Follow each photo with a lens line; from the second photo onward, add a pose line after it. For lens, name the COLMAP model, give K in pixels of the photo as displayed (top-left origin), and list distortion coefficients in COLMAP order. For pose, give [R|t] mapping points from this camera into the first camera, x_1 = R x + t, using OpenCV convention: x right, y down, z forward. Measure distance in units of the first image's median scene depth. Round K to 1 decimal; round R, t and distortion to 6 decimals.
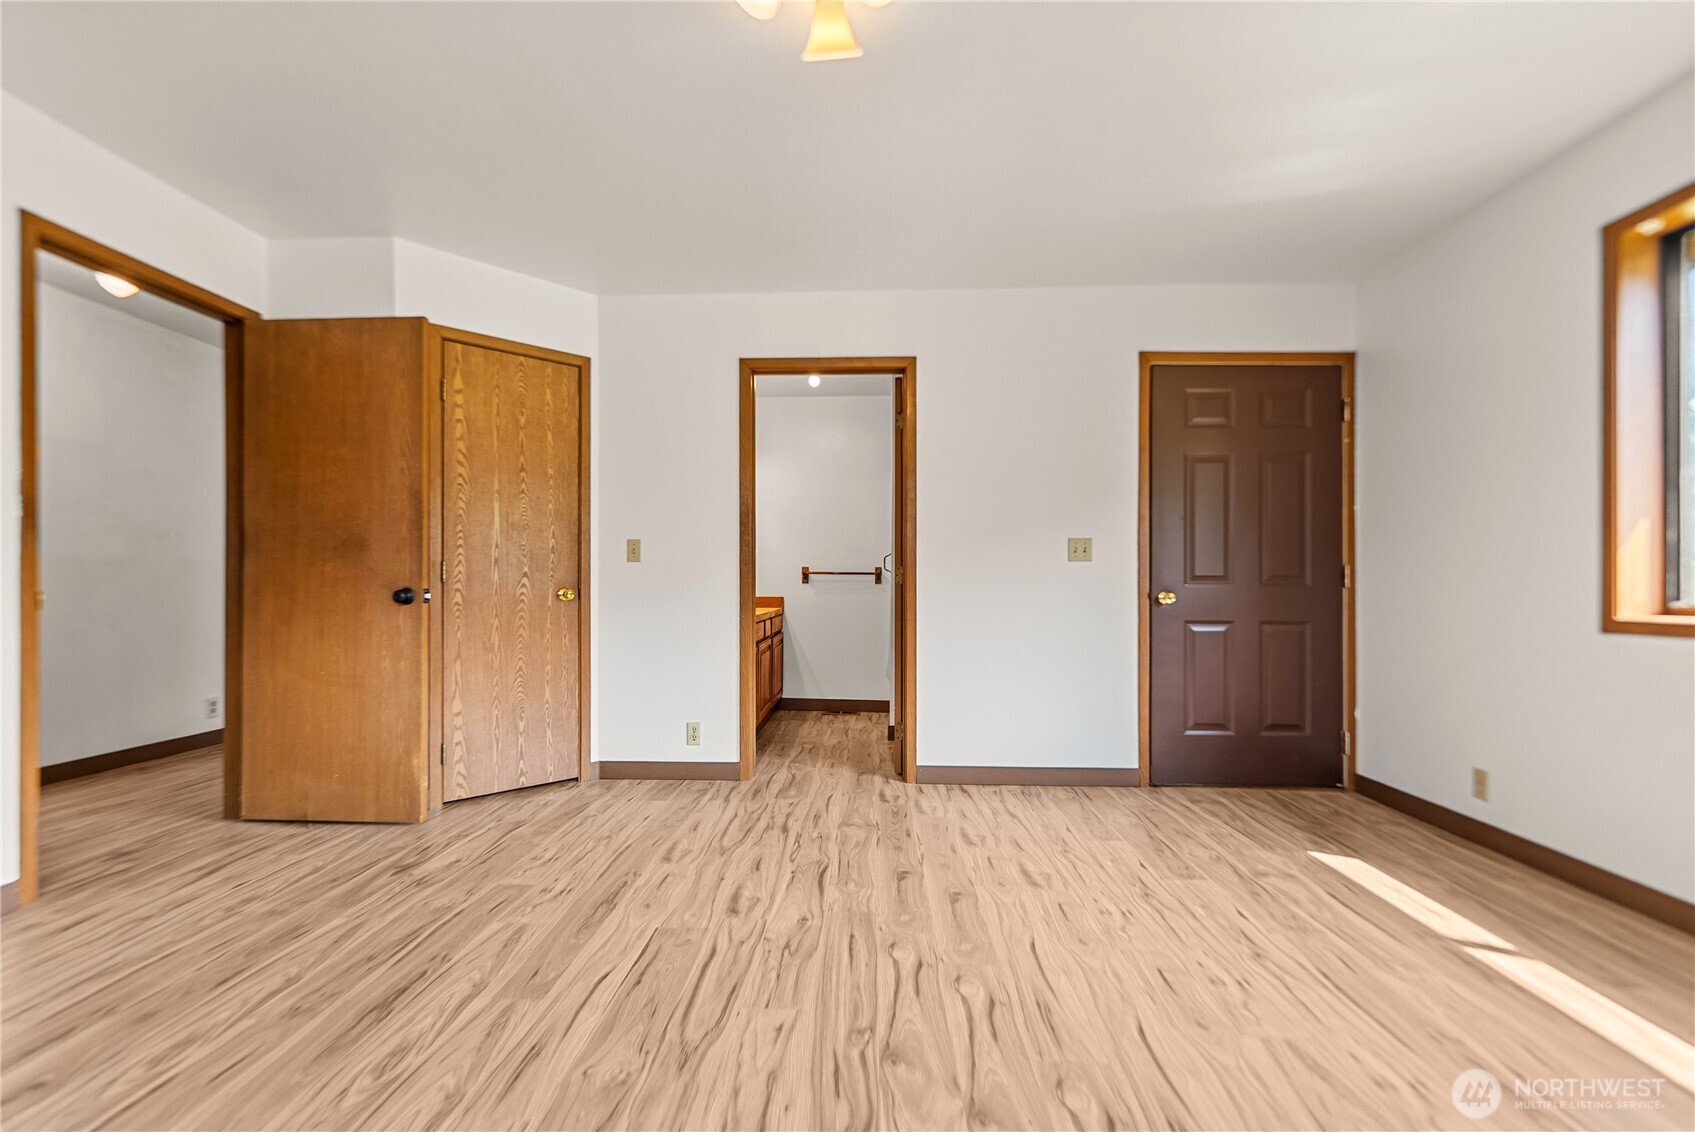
lens RADIAL K [[733.1, 0, 841.1], [0, 733.1, 584.2], [0, 0, 1]] dist [0.000940, 0.000243]
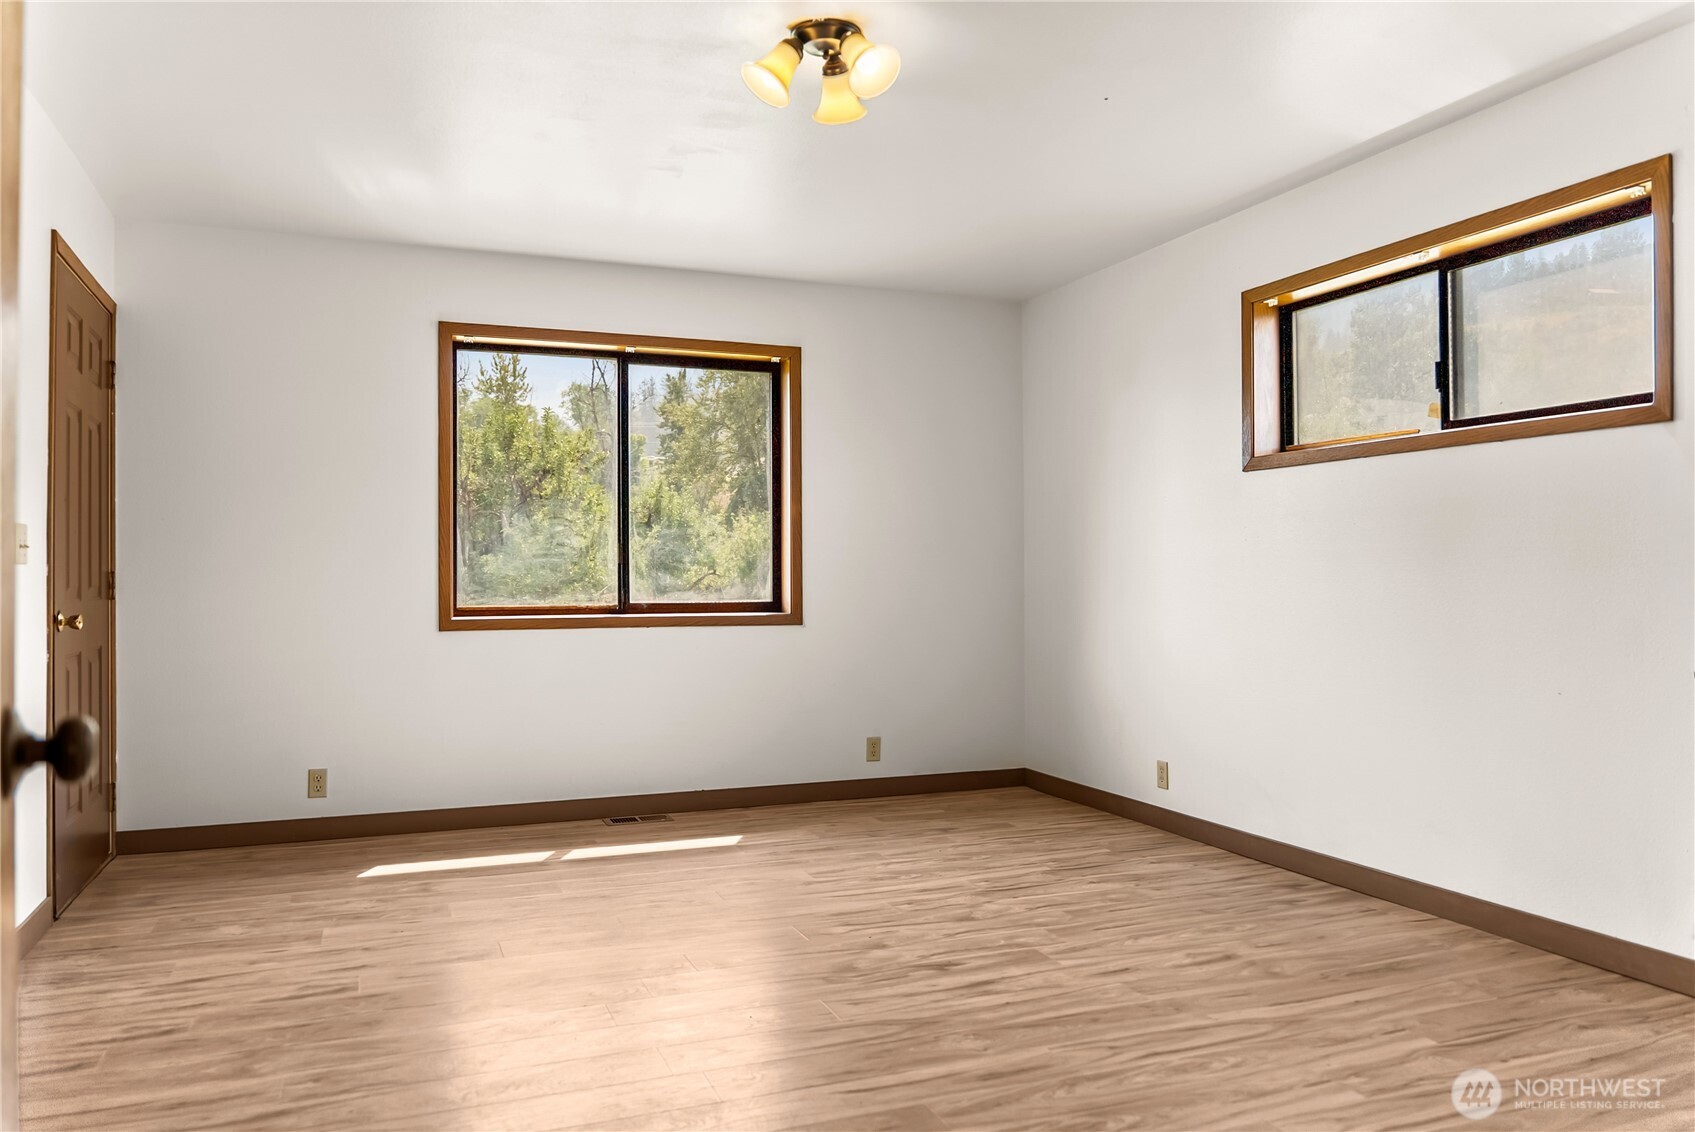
lens RADIAL K [[1189.5, 0, 847.5], [0, 1189.5, 566.0], [0, 0, 1]] dist [-0.002721, -0.000819]
pose [[-0.413414, 0.006476, 0.910520, -0.832645], [0.000732, 0.999977, -0.006780, -0.023996], [-0.910543, -0.002136, -0.413409, 0.844088]]
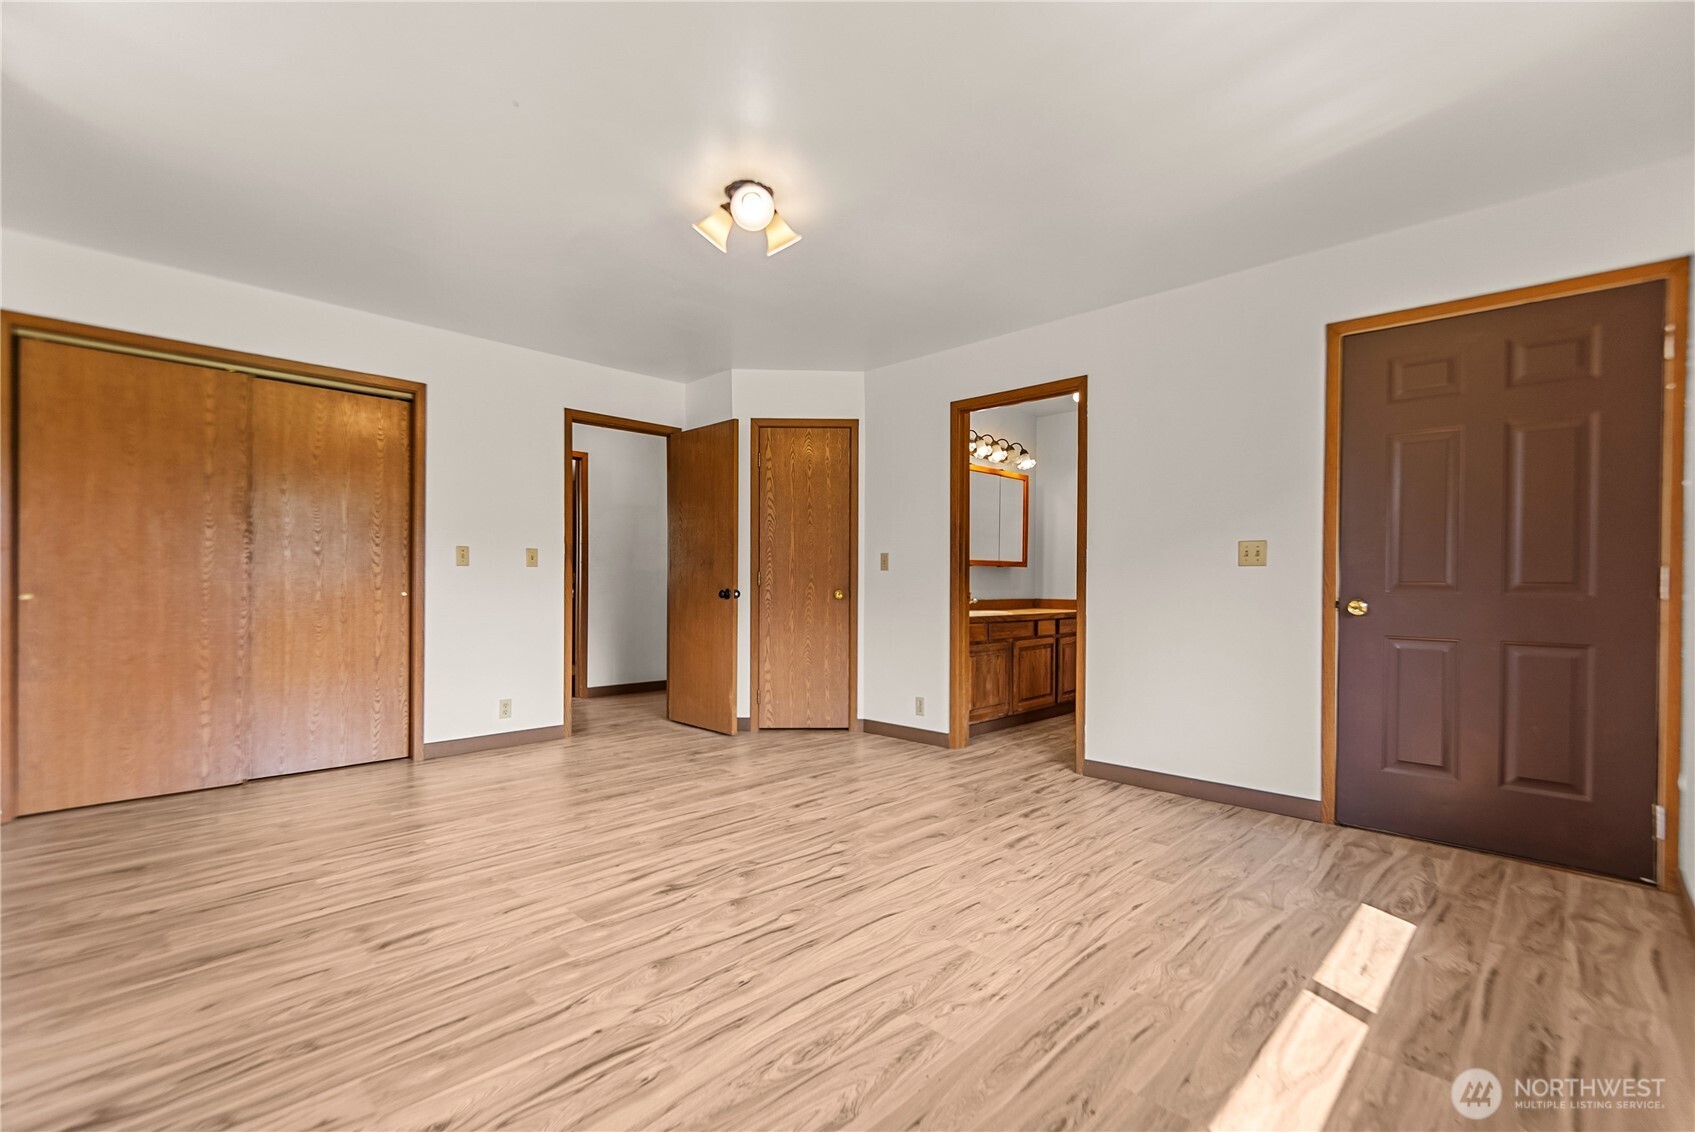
lens RADIAL K [[751.8, 0, 848.0], [0, 751.8, 590.9], [0, 0, 1]] dist [0.000830, 0.000202]
pose [[0.745597, 0.009877, -0.666324, 0.617421], [-0.005665, 0.999948, 0.008483, -0.005068], [0.666373, -0.002550, 0.745614, -0.050090]]
